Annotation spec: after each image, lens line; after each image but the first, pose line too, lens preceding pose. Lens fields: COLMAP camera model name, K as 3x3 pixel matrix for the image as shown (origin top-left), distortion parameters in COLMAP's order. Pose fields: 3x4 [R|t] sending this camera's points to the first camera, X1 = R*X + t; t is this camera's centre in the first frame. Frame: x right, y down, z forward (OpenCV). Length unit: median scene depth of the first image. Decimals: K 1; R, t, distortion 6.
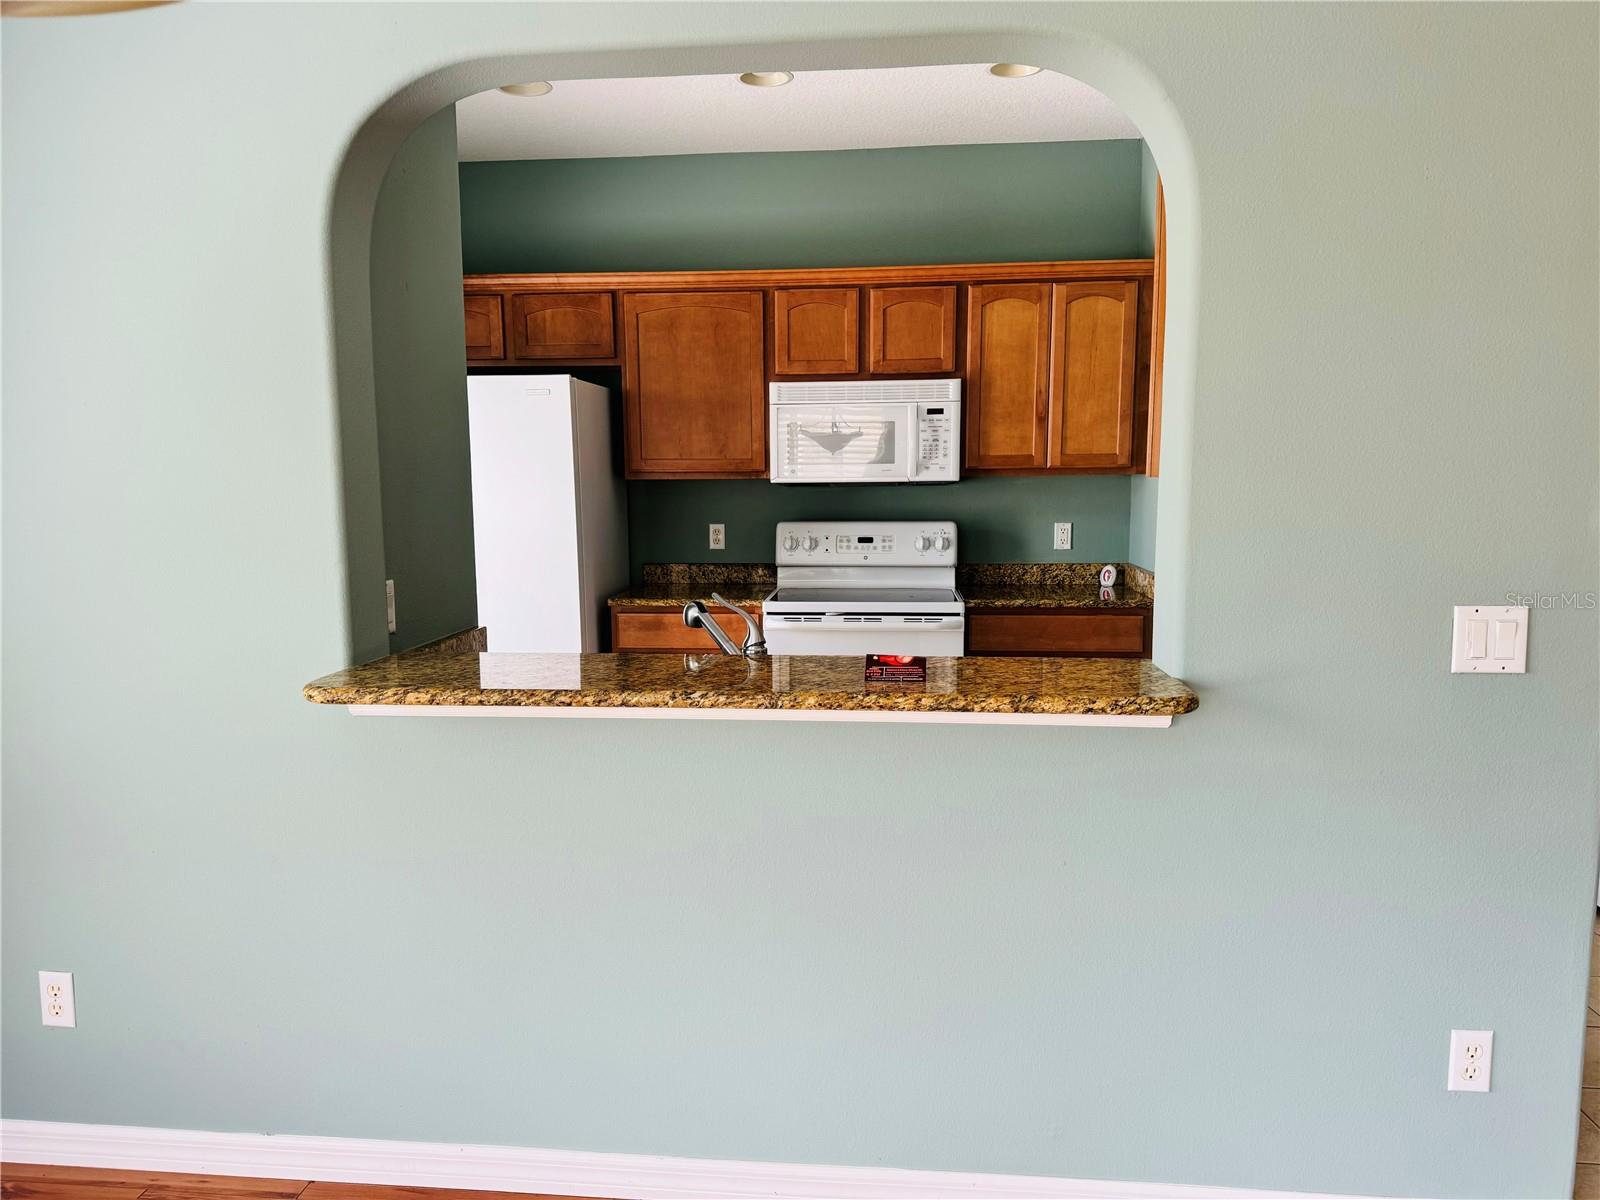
lens RADIAL K [[1146.5, 0, 793.7], [0, 1146.5, 611.3], [0, 0, 1]] dist [0.054479, -0.008691]
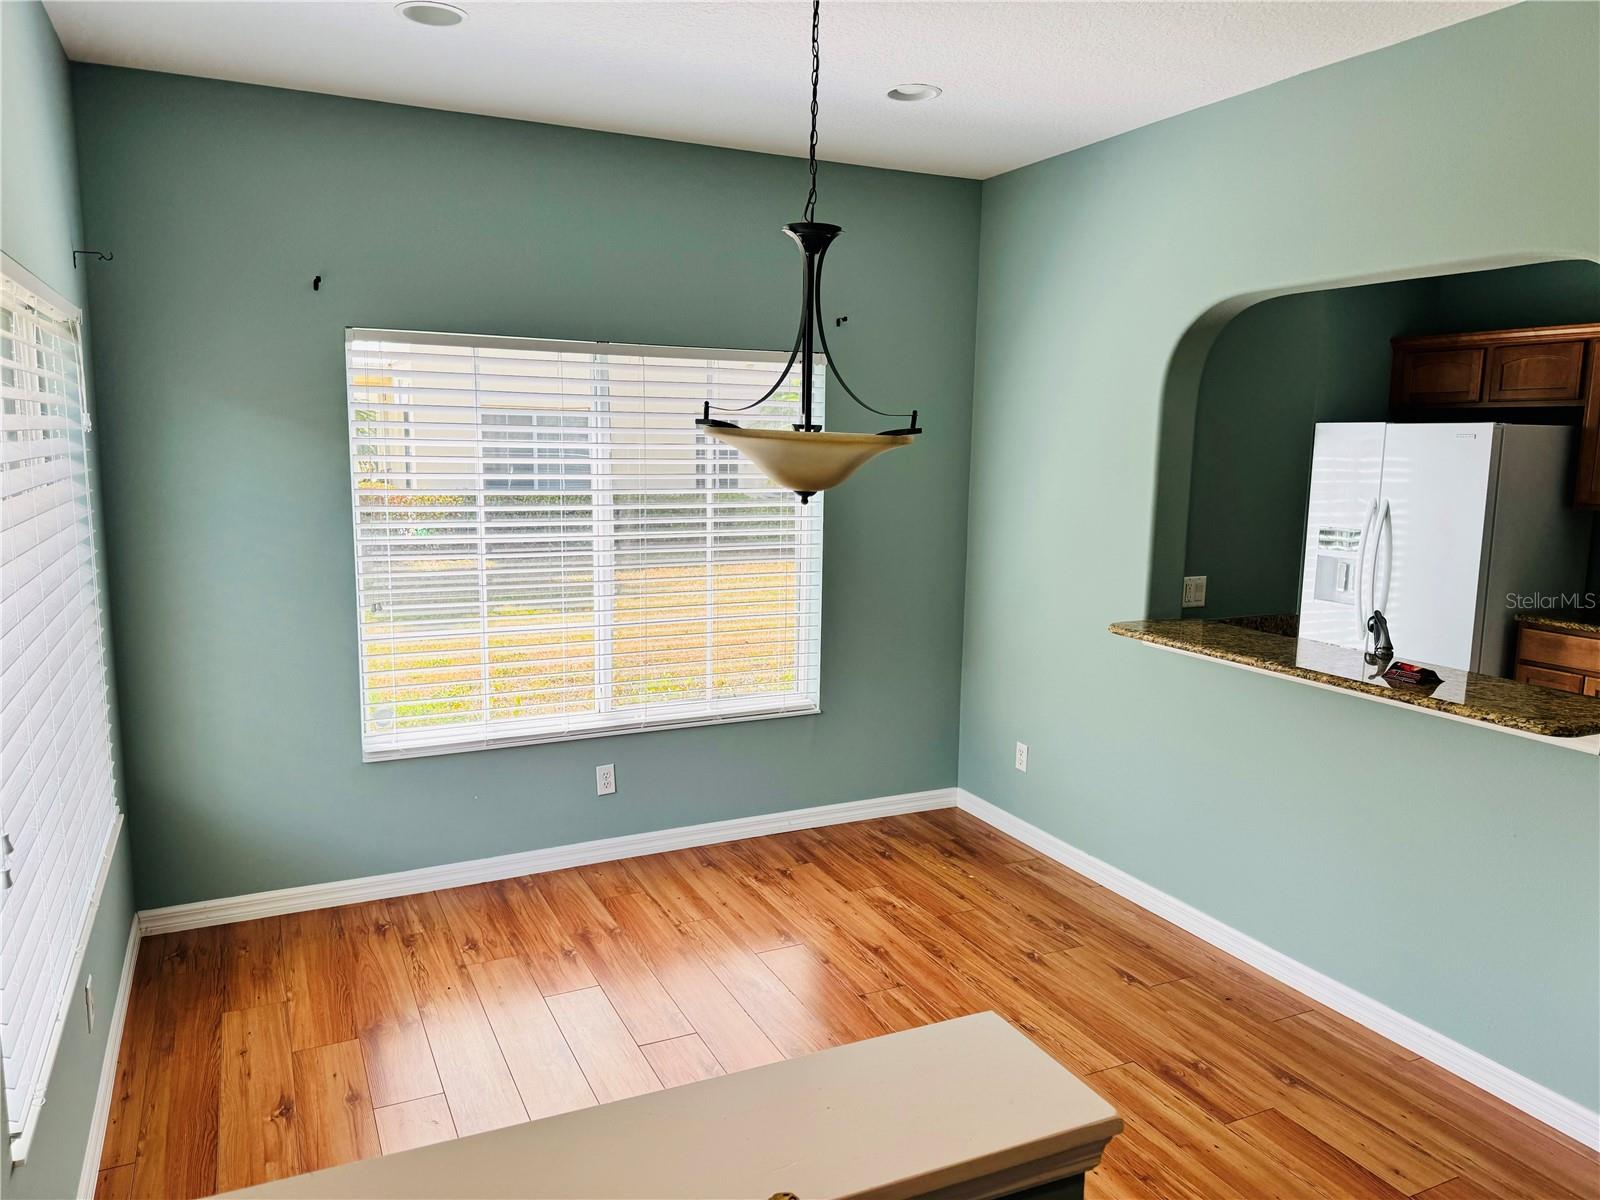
lens RADIAL K [[1146.5, 0, 812.0], [0, 1146.5, 599.9], [0, 0, 1]] dist [0.054479, -0.008691]
pose [[0.538481, 0.136269, -0.831546, 0.836888], [-0.123019, 0.988977, 0.082405, -0.067336], [0.833610, 0.057922, 0.549309, -0.448116]]
